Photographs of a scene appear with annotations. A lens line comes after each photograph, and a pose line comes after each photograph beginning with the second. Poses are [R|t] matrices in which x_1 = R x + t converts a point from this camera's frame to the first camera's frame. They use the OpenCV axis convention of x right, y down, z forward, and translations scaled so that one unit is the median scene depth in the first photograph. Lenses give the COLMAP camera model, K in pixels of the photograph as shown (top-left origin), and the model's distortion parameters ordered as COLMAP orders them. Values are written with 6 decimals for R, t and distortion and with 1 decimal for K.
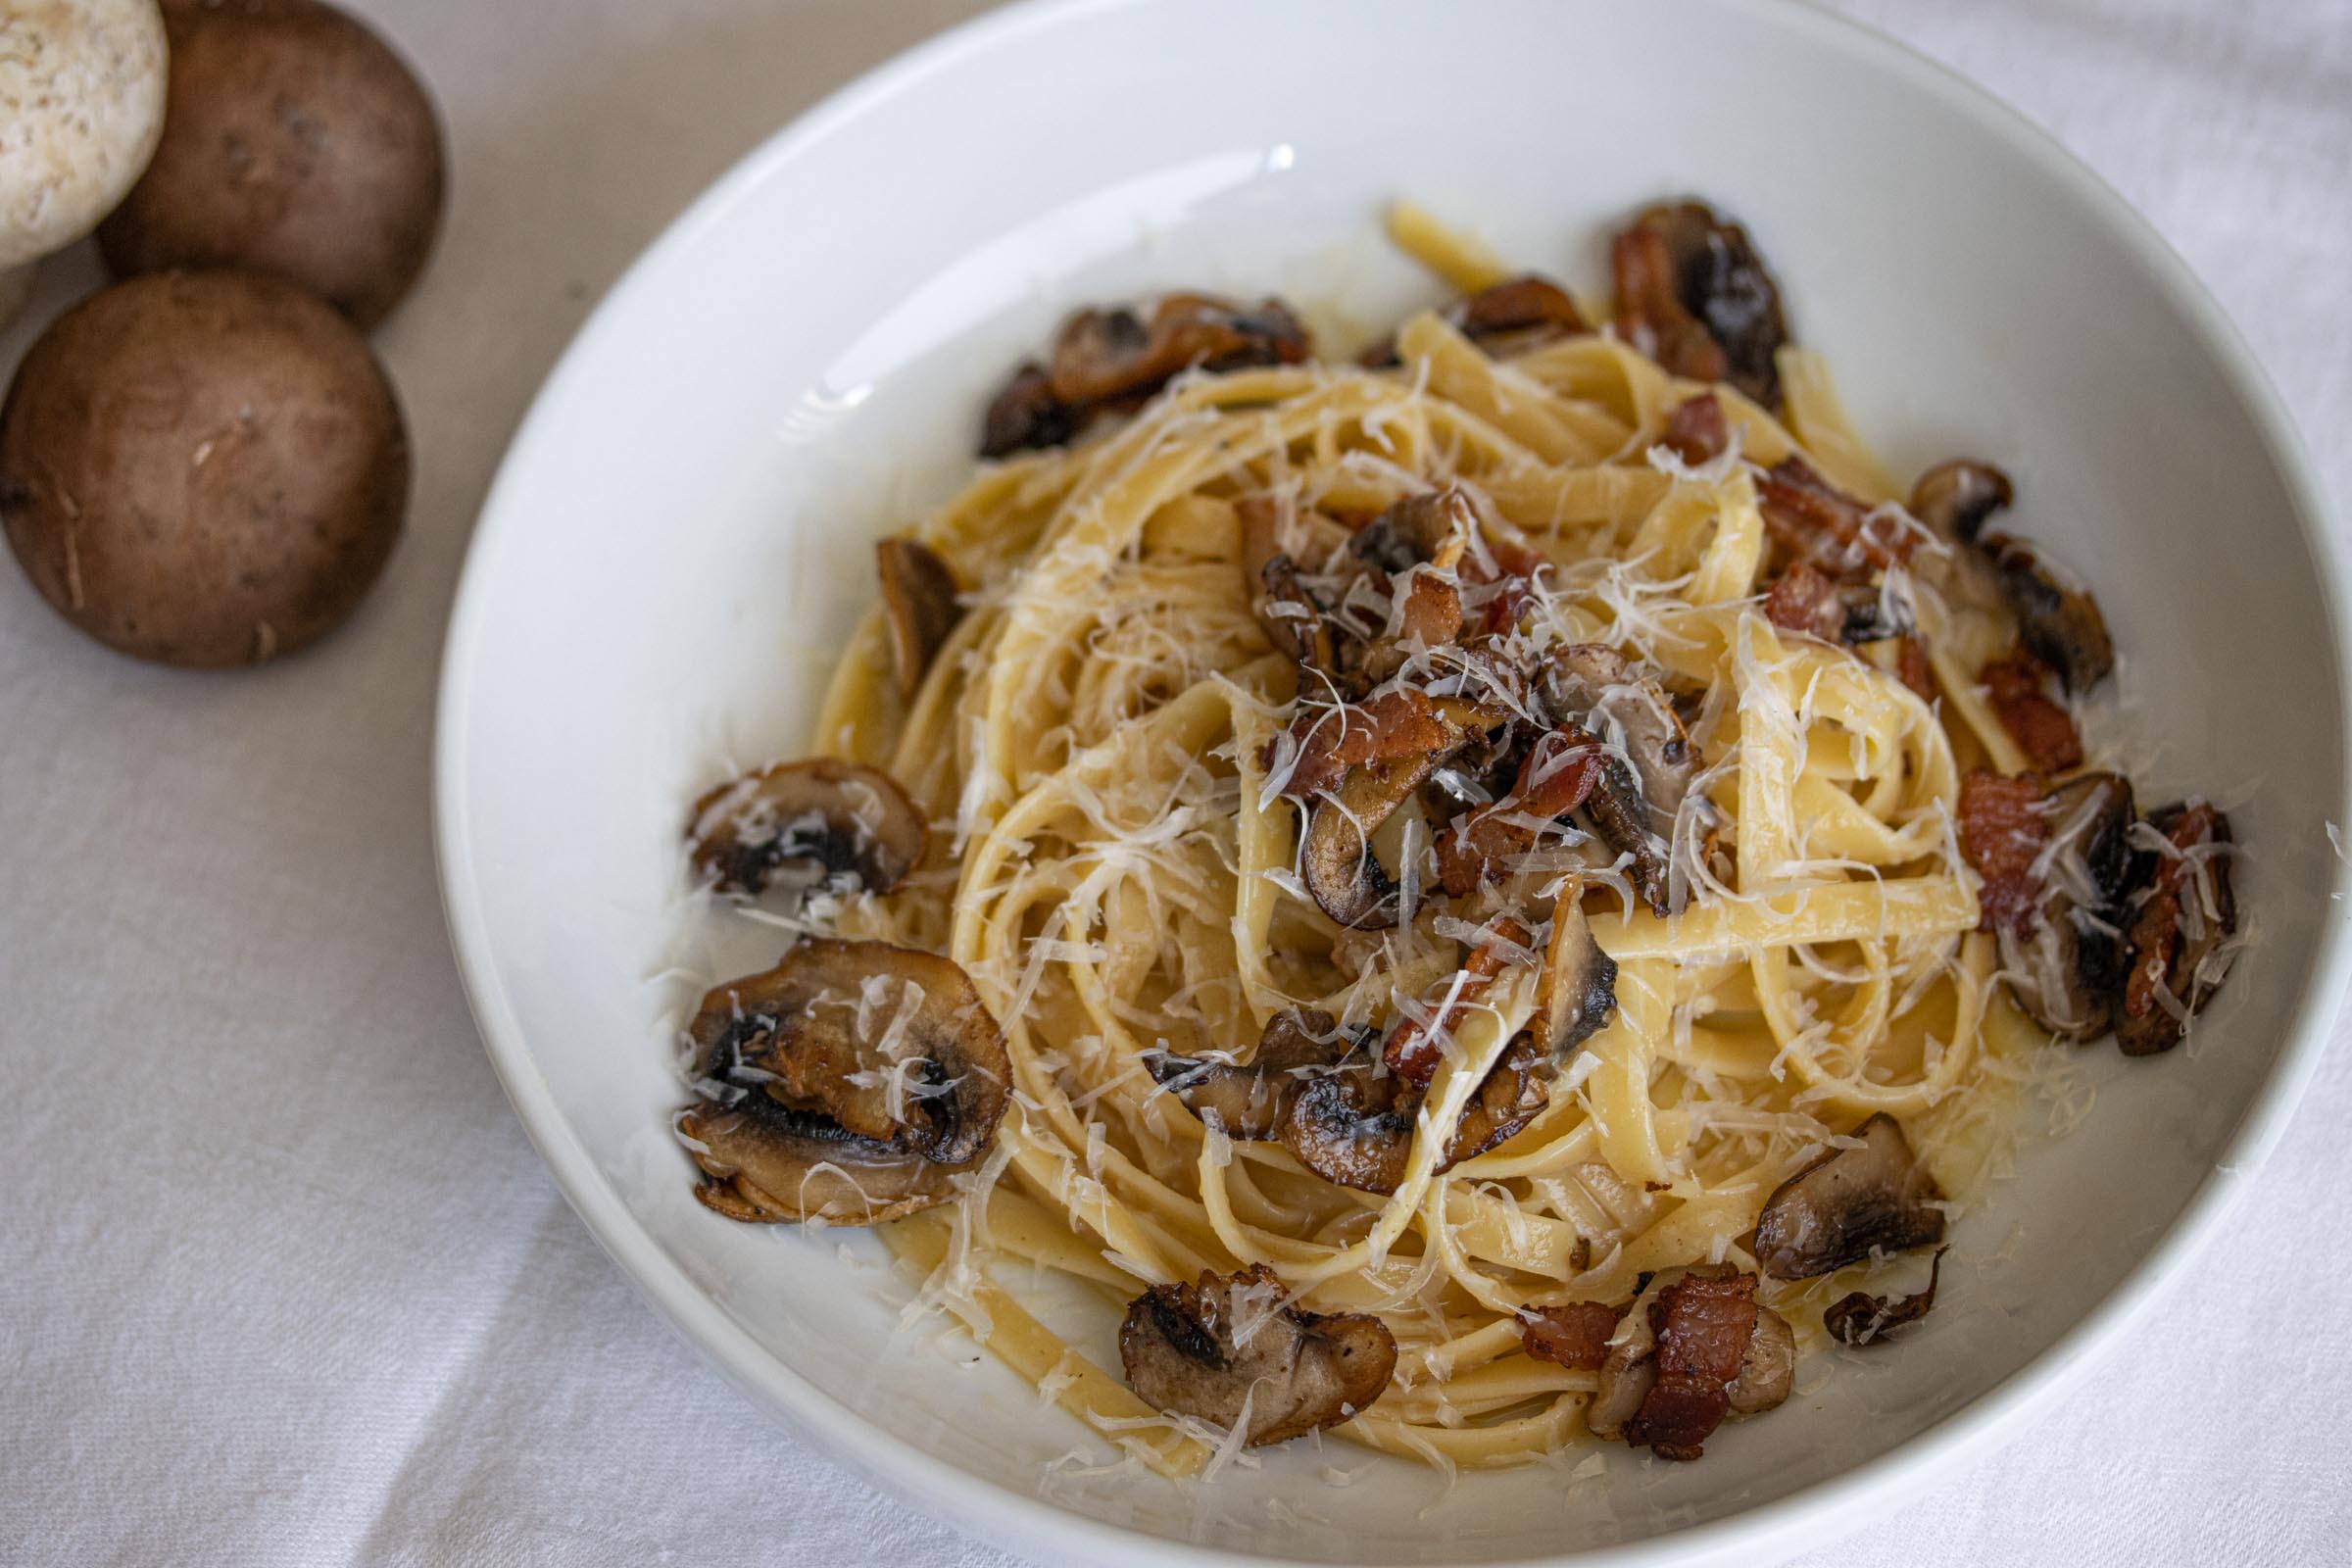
lens RADIAL K [[6265.2, 0, 1176.0], [0, 6265.2, 784.0], [0, 0, 1]] dist [-0.045875, -0.064290]
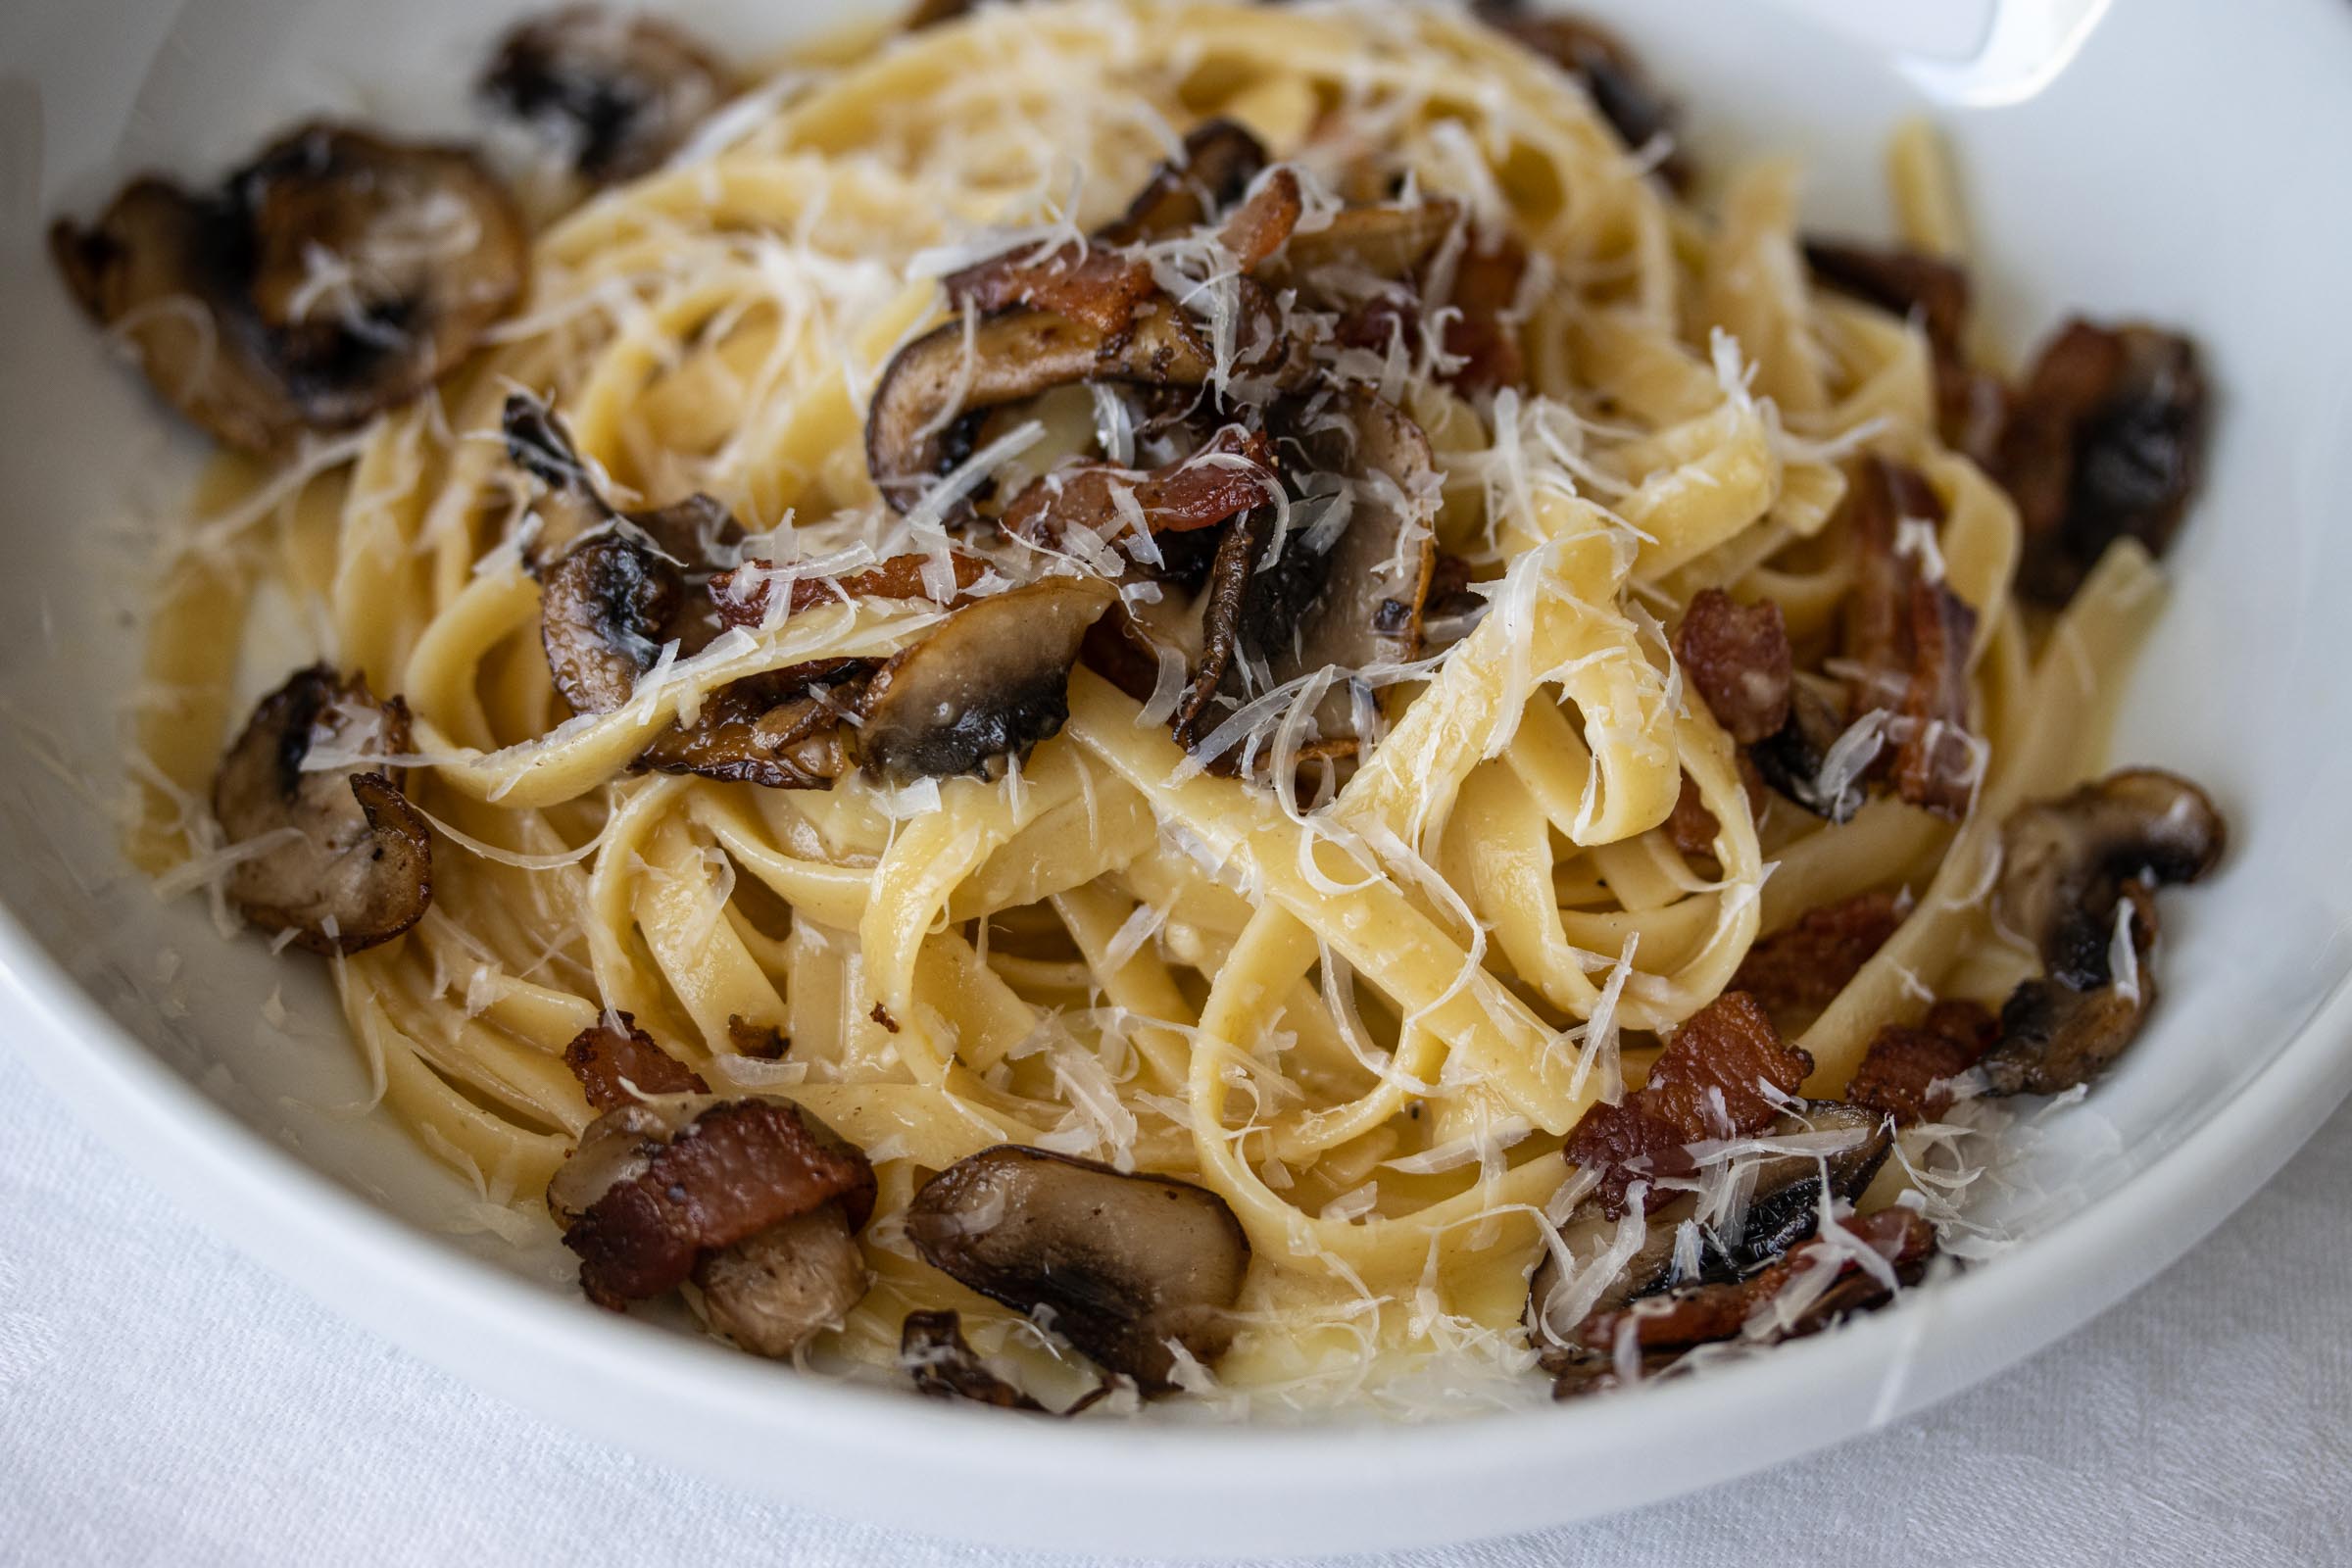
lens RADIAL K [[6265.2, 0, 1176.0], [0, 6265.2, 784.0], [0, 0, 1]] dist [-0.045875, -0.064290]
pose [[0.670273, 0.621405, -0.405696, 0.349442], [-0.691034, 0.721929, -0.035916, 0.048128], [0.270566, 0.304423, 0.913302, 0.383255]]
